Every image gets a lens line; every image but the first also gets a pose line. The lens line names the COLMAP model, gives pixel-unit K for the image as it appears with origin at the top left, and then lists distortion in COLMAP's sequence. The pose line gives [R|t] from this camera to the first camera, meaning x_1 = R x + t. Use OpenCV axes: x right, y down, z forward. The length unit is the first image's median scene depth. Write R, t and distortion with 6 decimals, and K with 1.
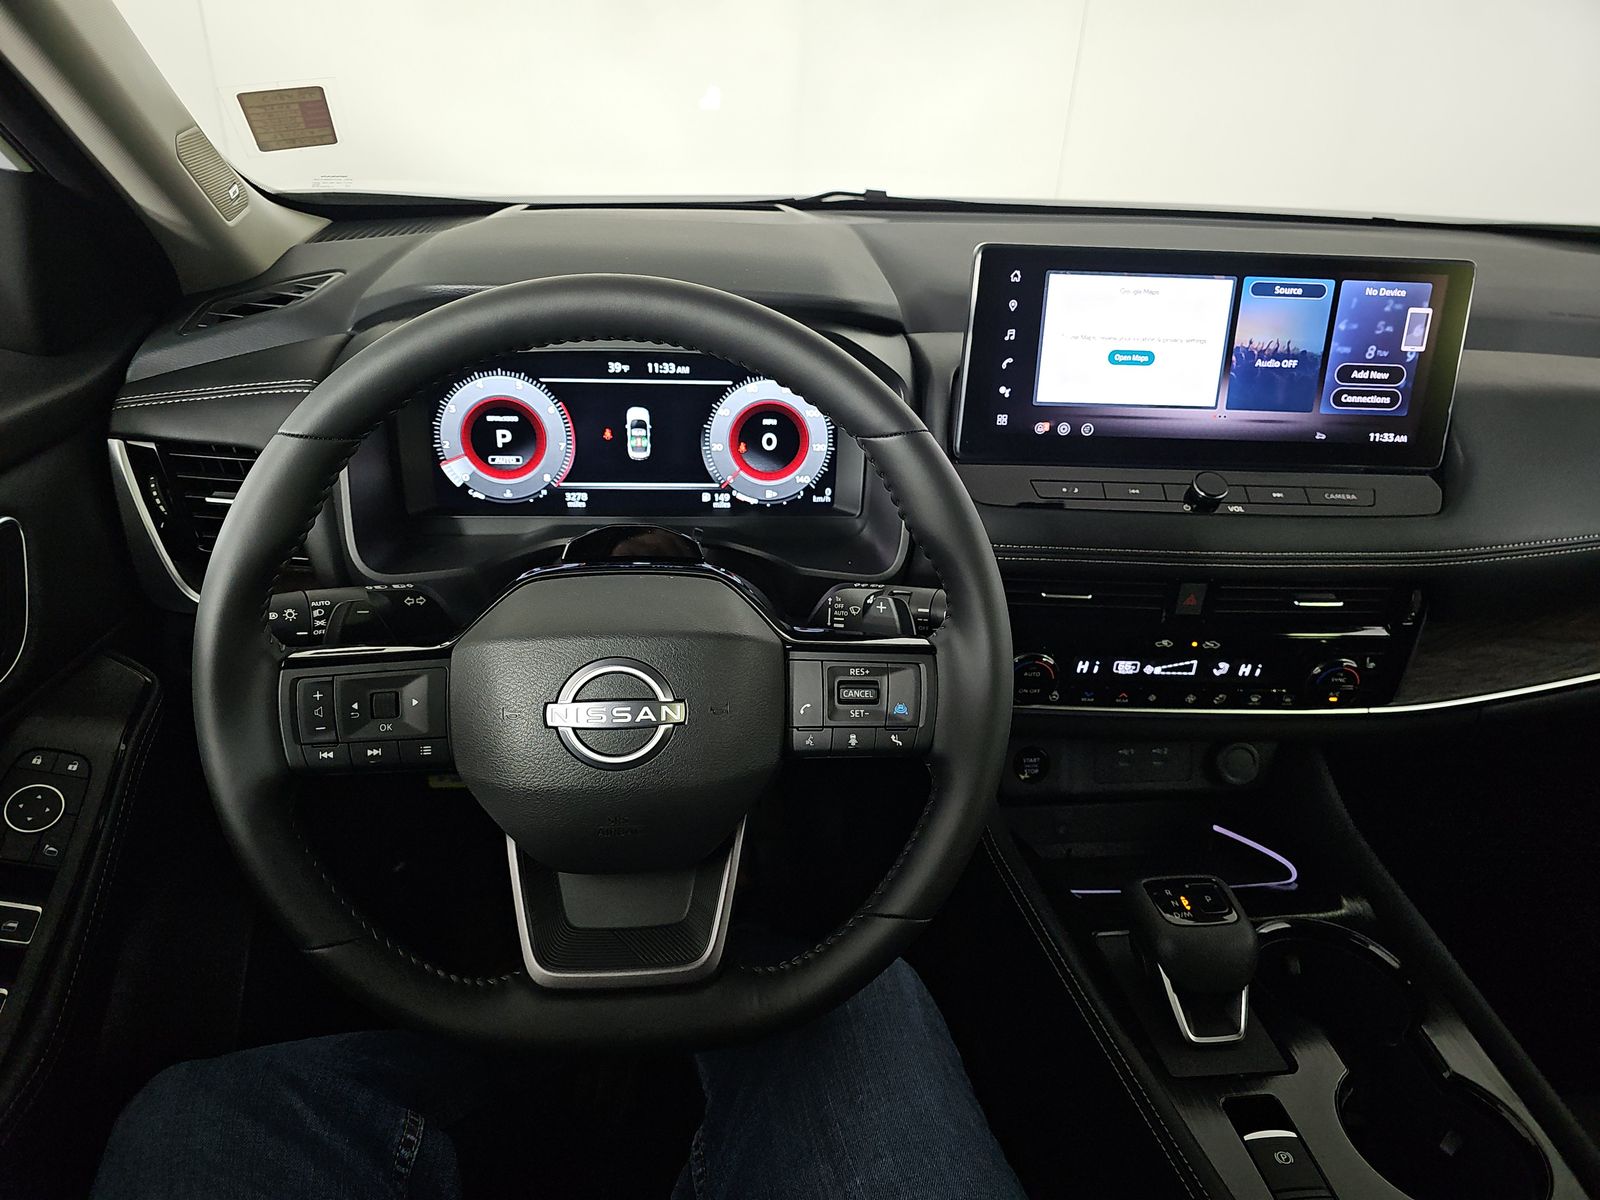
lens RADIAL K [[1057.7, 0, 800.0], [0, 1057.7, 600.0], [0, 0, 1]] dist [0.064214, -0.063945]
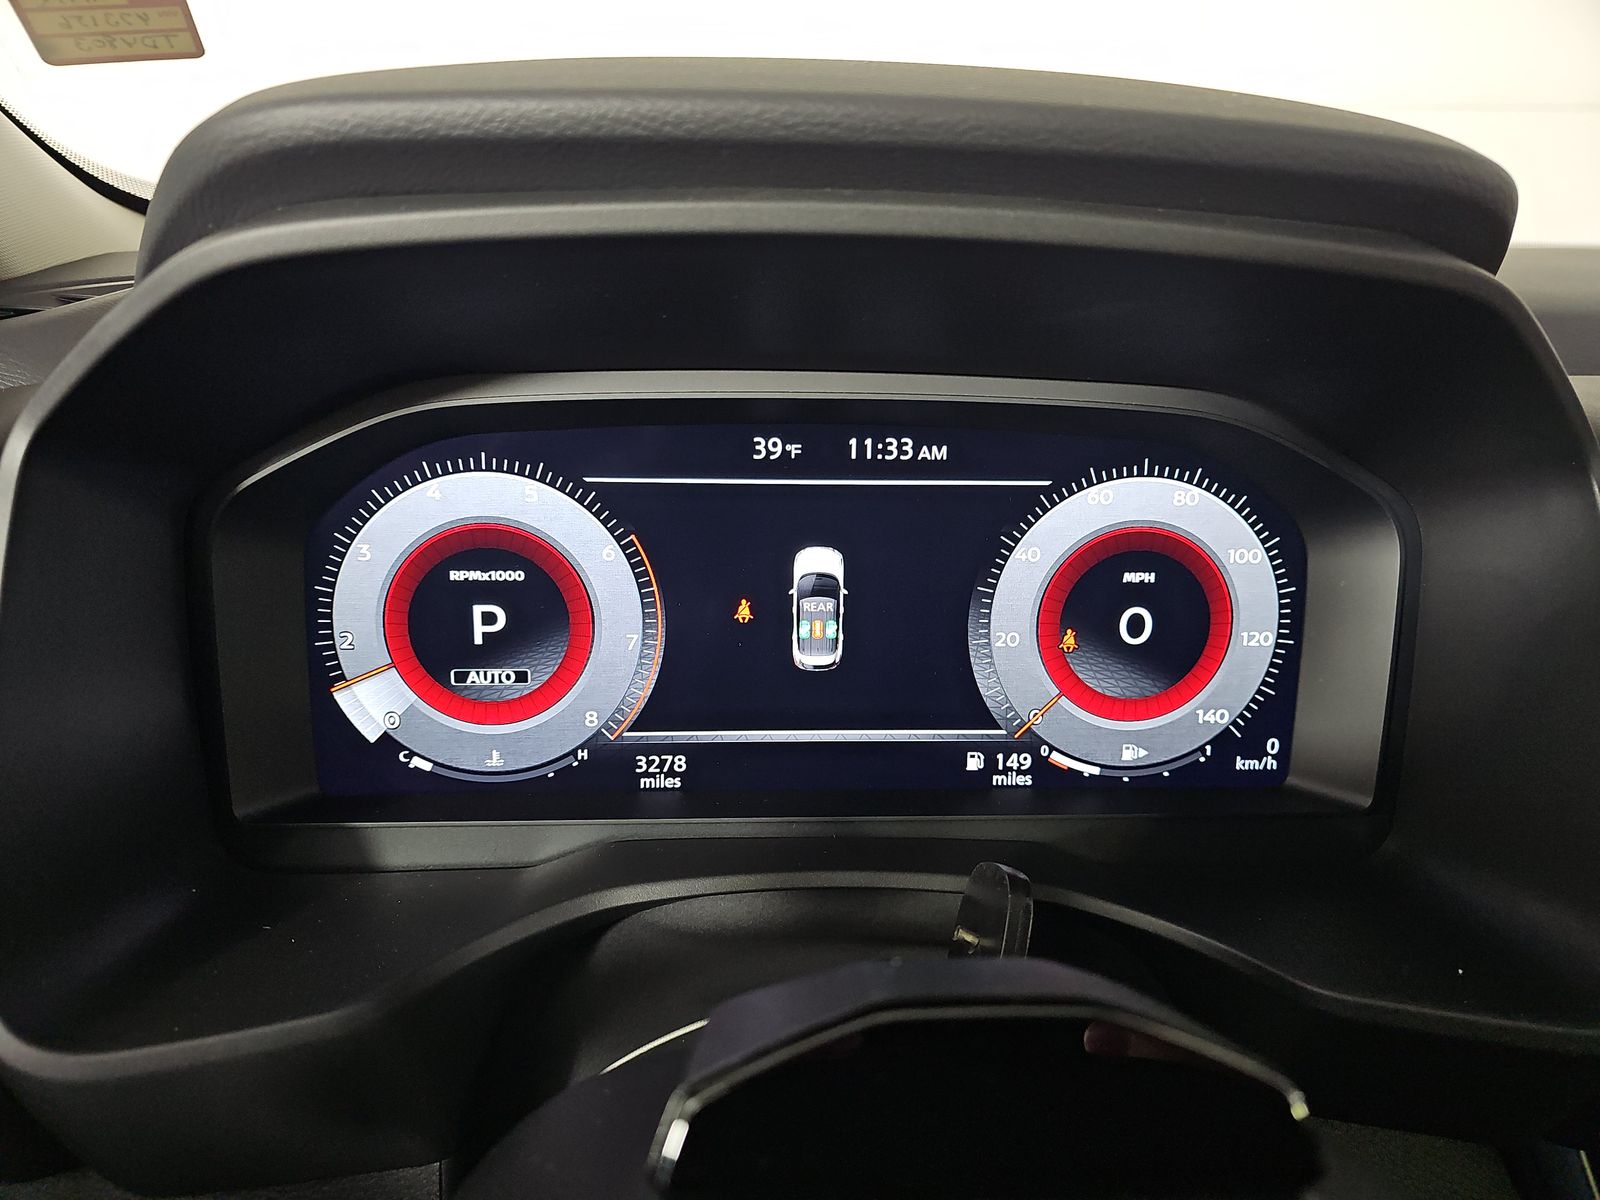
lens RADIAL K [[1057.7, 0, 800.0], [0, 1057.7, 600.0], [0, 0, 1]] dist [0.064214, -0.063945]
pose [[0.999622, -0.007837, -0.026346, -0.157387], [0.003092, 0.984469, -0.175531, -0.094235], [0.027312, 0.175384, 0.984121, 0.635722]]
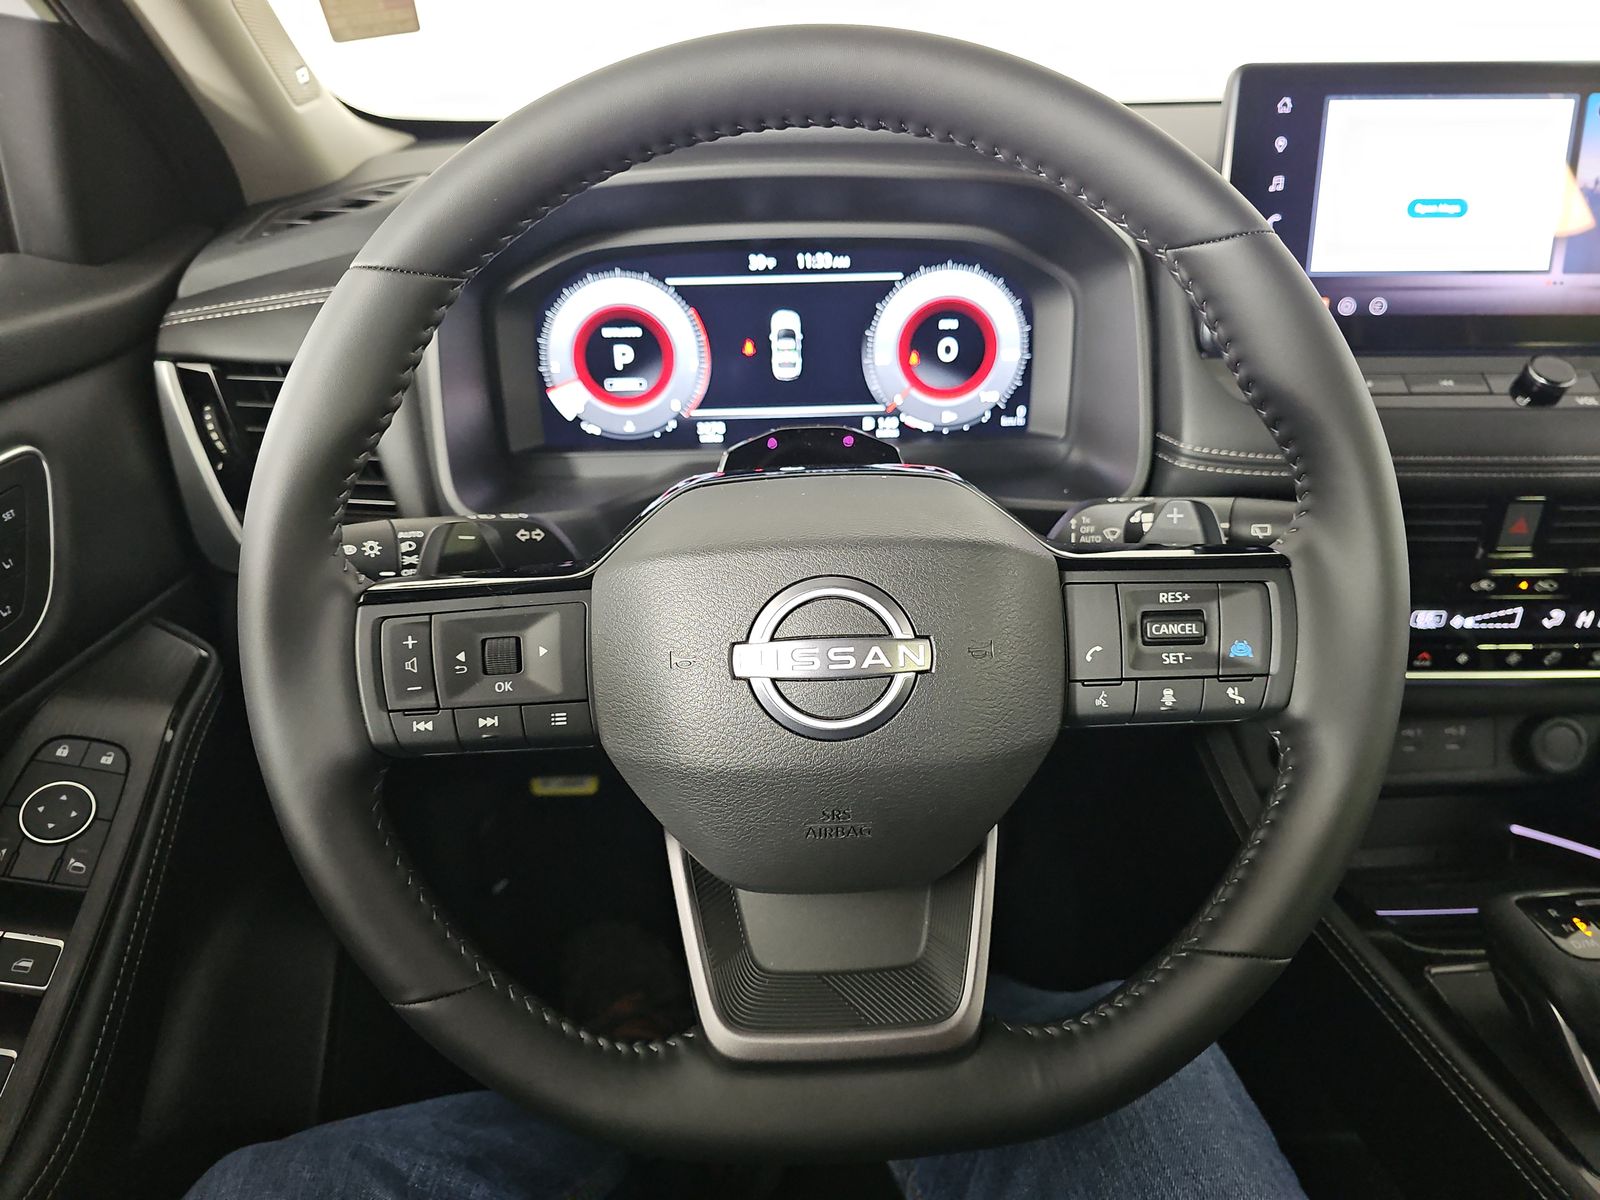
lens RADIAL K [[1043.2, 0, 799.6], [0, 1043.2, 594.9], [0, 0, 1]] dist [0.053880, -0.061152]
pose [[0.997702, -0.025166, -0.062903, -0.102543], [0.023692, 0.999429, -0.024071, 0.055887], [0.063473, 0.022526, 0.997729, 0.221387]]
